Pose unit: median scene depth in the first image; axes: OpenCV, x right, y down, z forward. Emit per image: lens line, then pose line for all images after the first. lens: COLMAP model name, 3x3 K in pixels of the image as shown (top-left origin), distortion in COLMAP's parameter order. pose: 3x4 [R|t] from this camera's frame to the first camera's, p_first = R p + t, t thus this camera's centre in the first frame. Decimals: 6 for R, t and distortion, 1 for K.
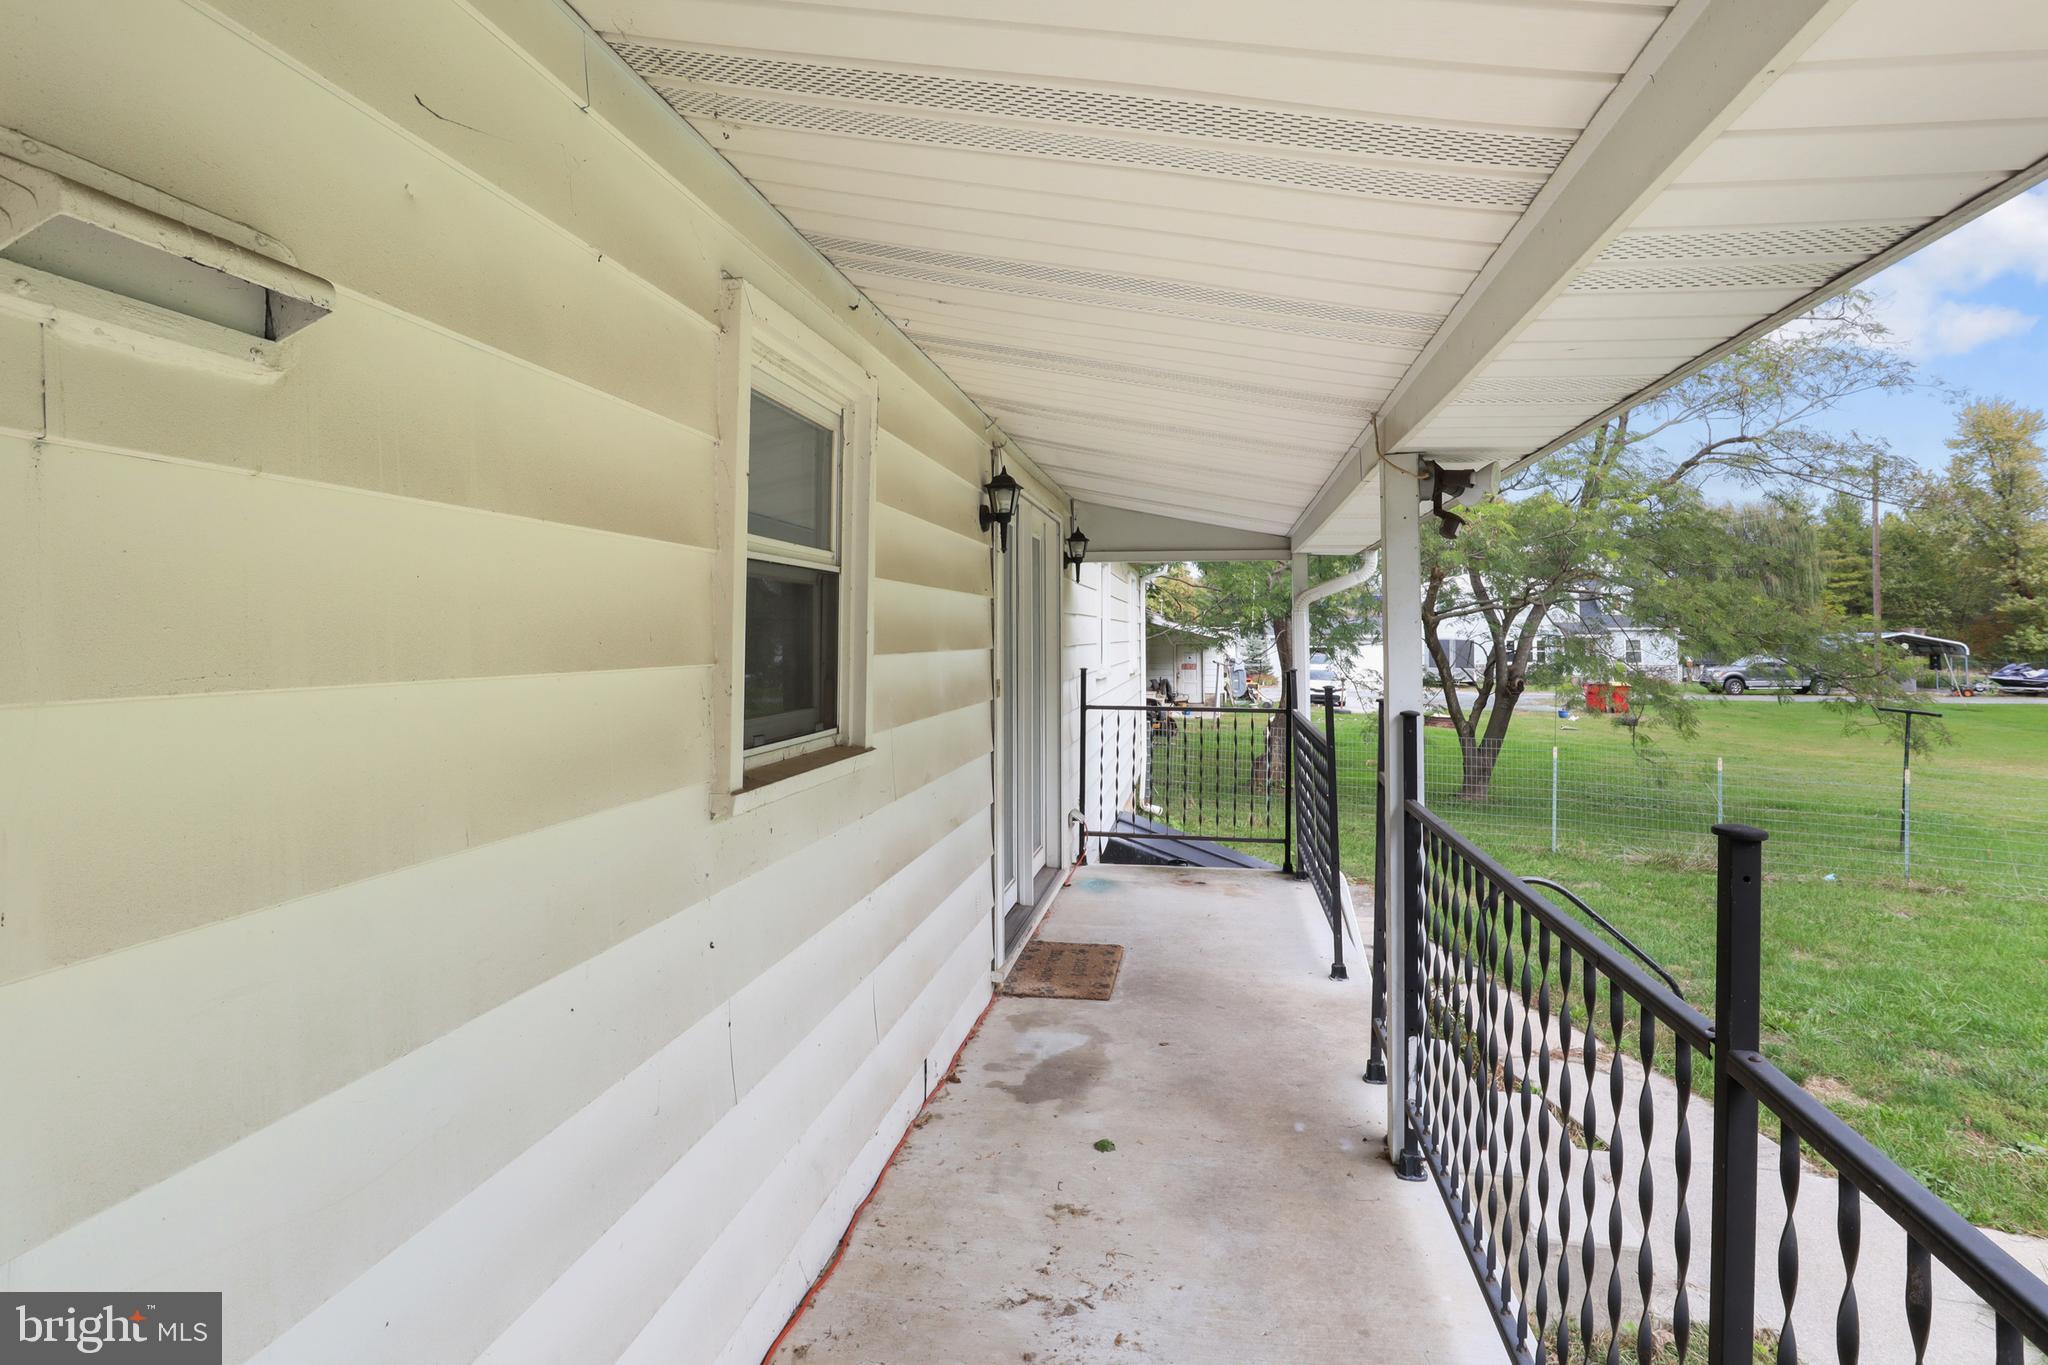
lens RADIAL K [[1049.6, 0, 1015.7], [0, 1049.6, 661.2], [0, 0, 1]] dist [-0.042562, 0.012095]
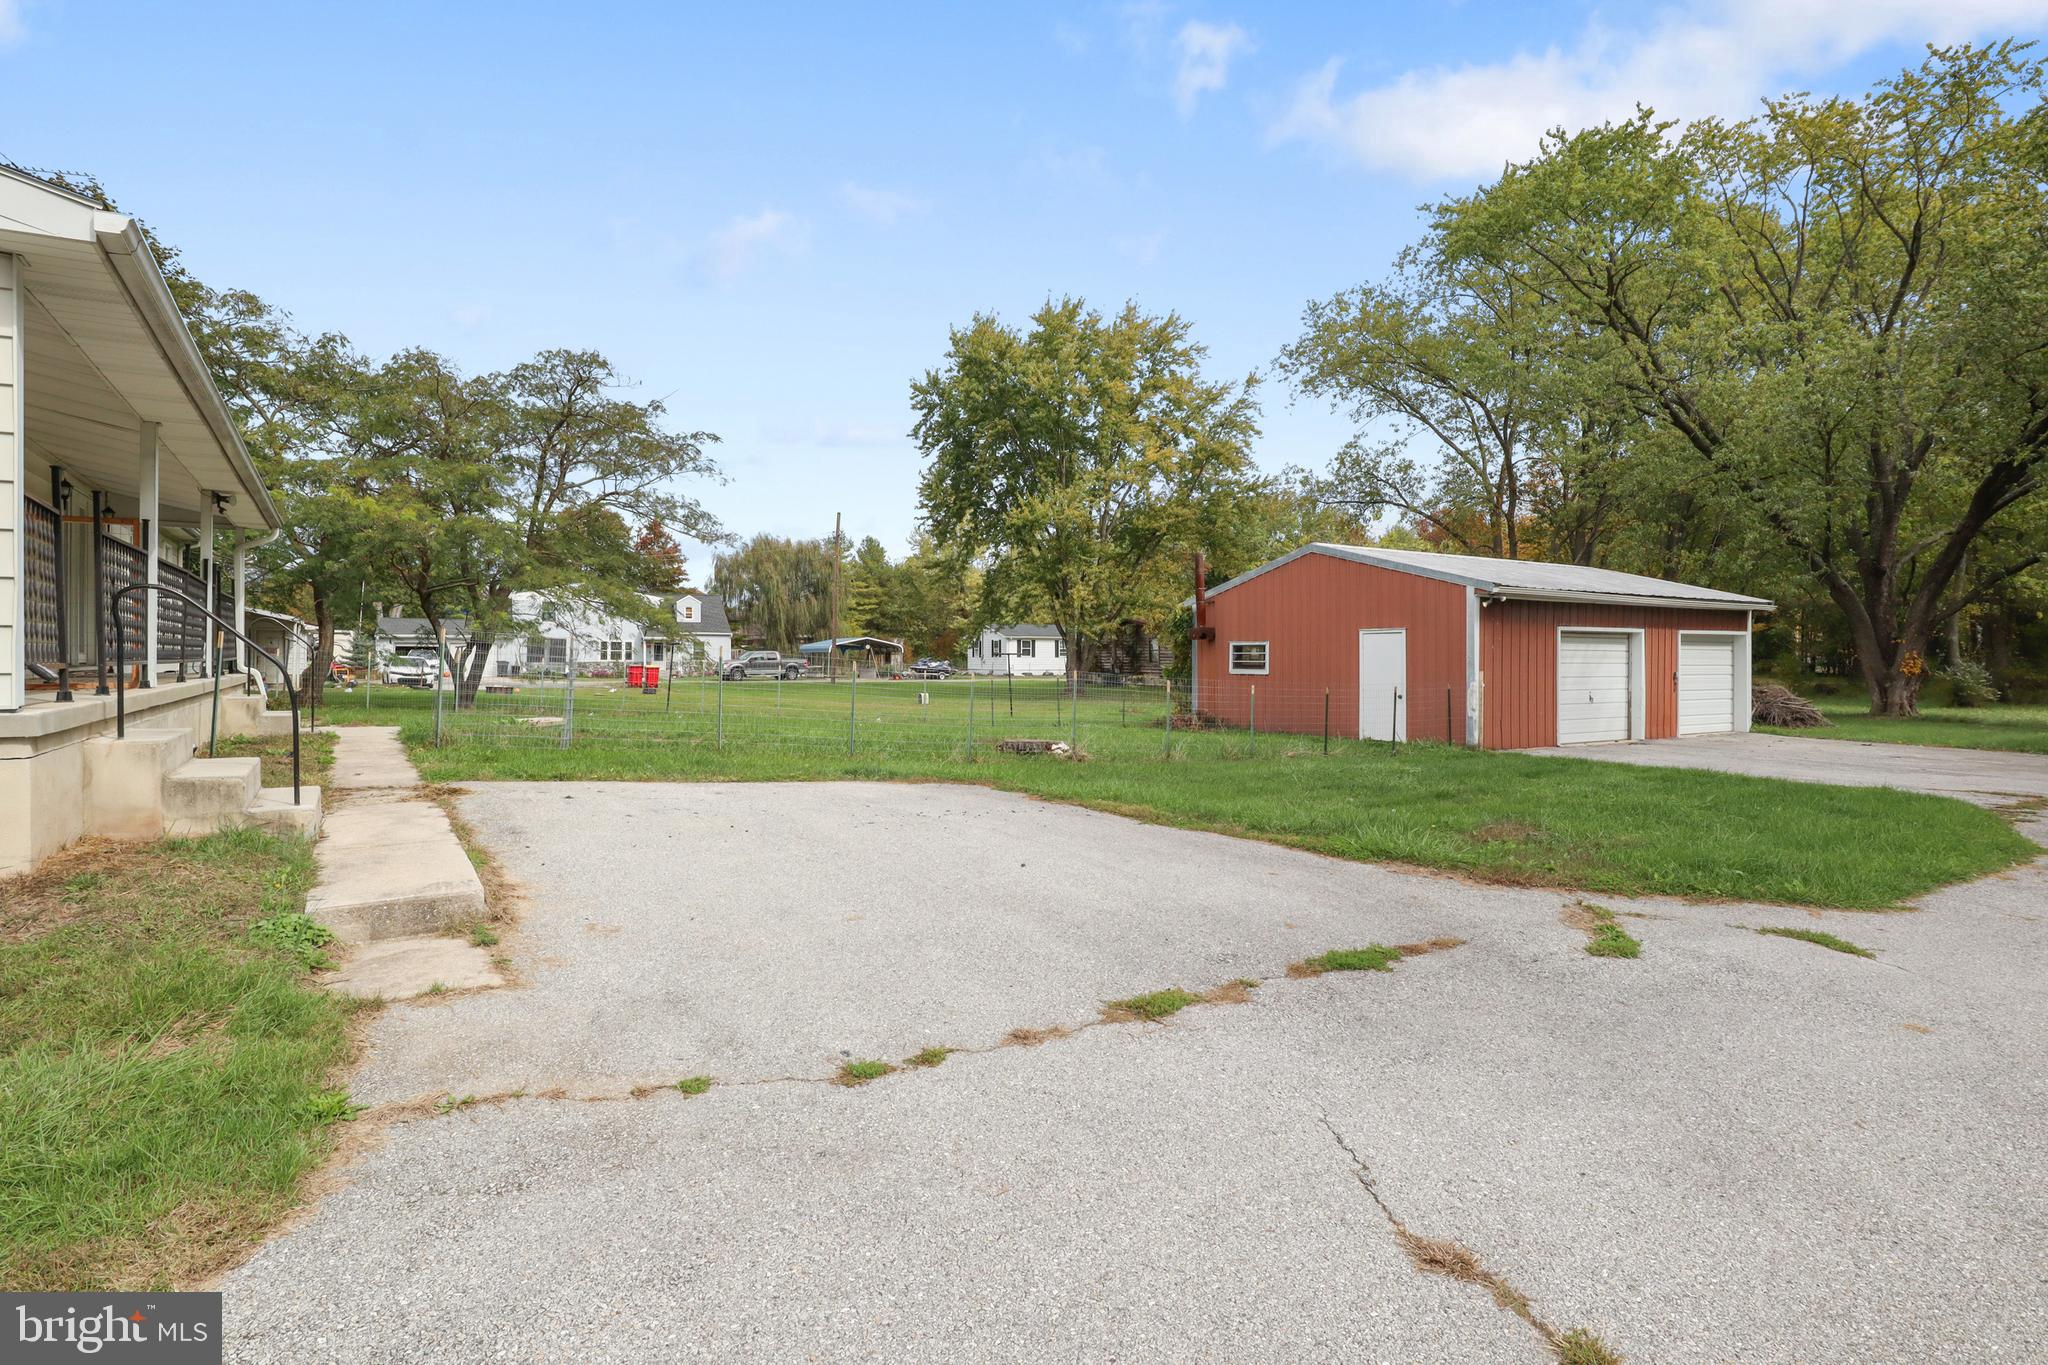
lens RADIAL K [[1049.6, 0, 1015.7], [0, 1049.6, 661.2], [0, 0, 1]] dist [-0.042562, 0.012095]
pose [[0.722108, -0.002230, 0.691777, -0.005472], [0.016242, 0.999774, -0.013731, 0.029568], [-0.691590, 0.021151, 0.721981, -0.211438]]
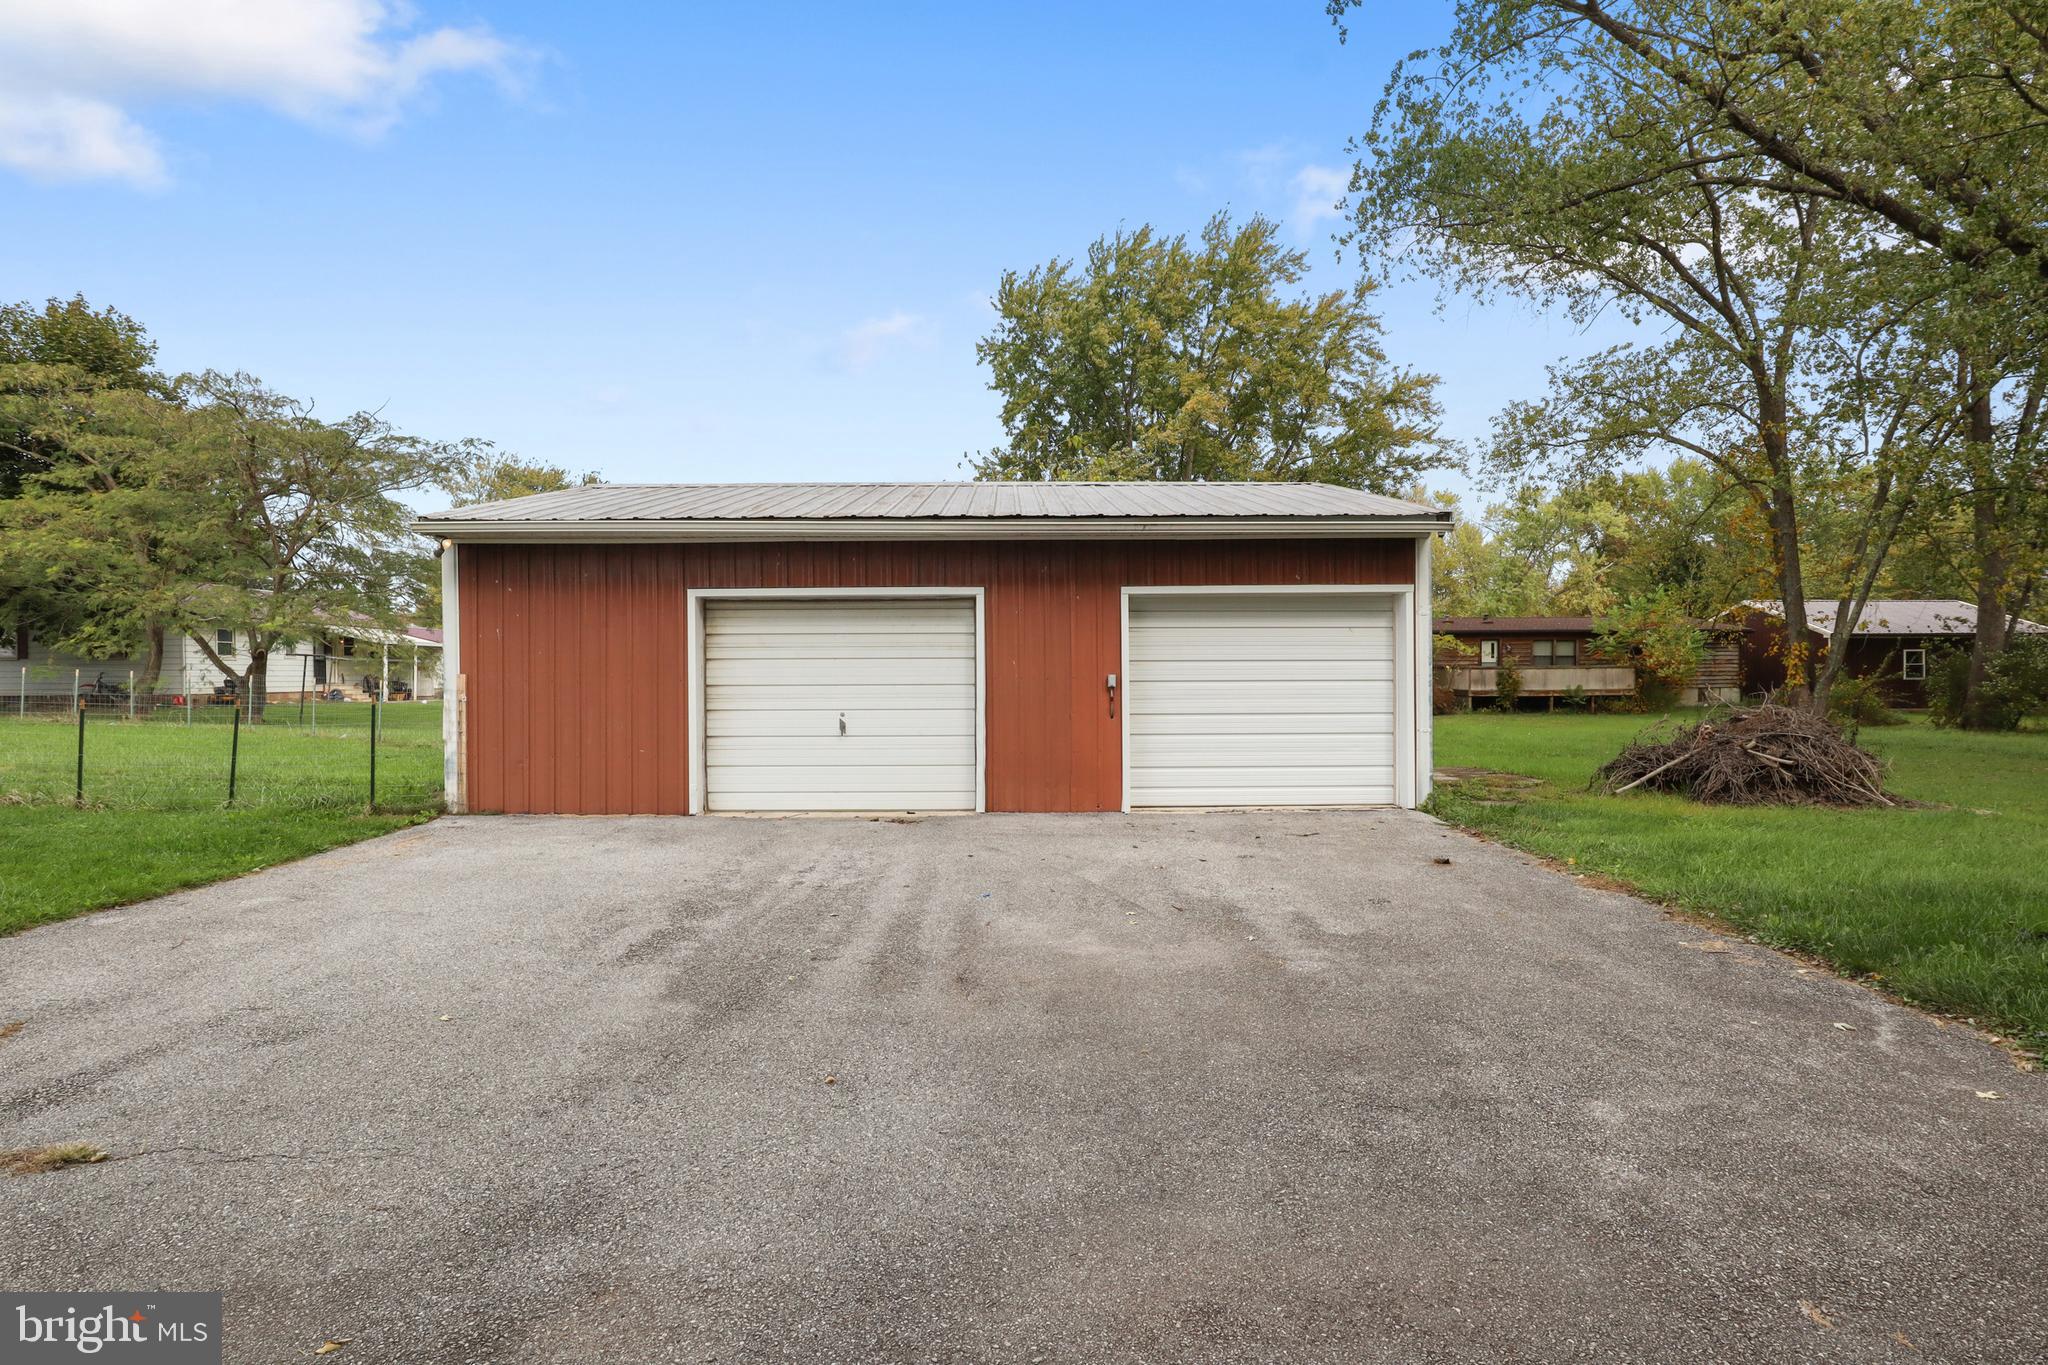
lens RADIAL K [[1044.0, 0, 1024.0], [0, 1044.0, 682.5], [0, 0, 1]] dist [-0.045598, 0.015095]
pose [[0.965090, -0.002368, 0.261907, 0.400099], [0.006297, 0.999880, -0.014165, 0.036028], [-0.261842, 0.015319, 0.964989, -0.278893]]
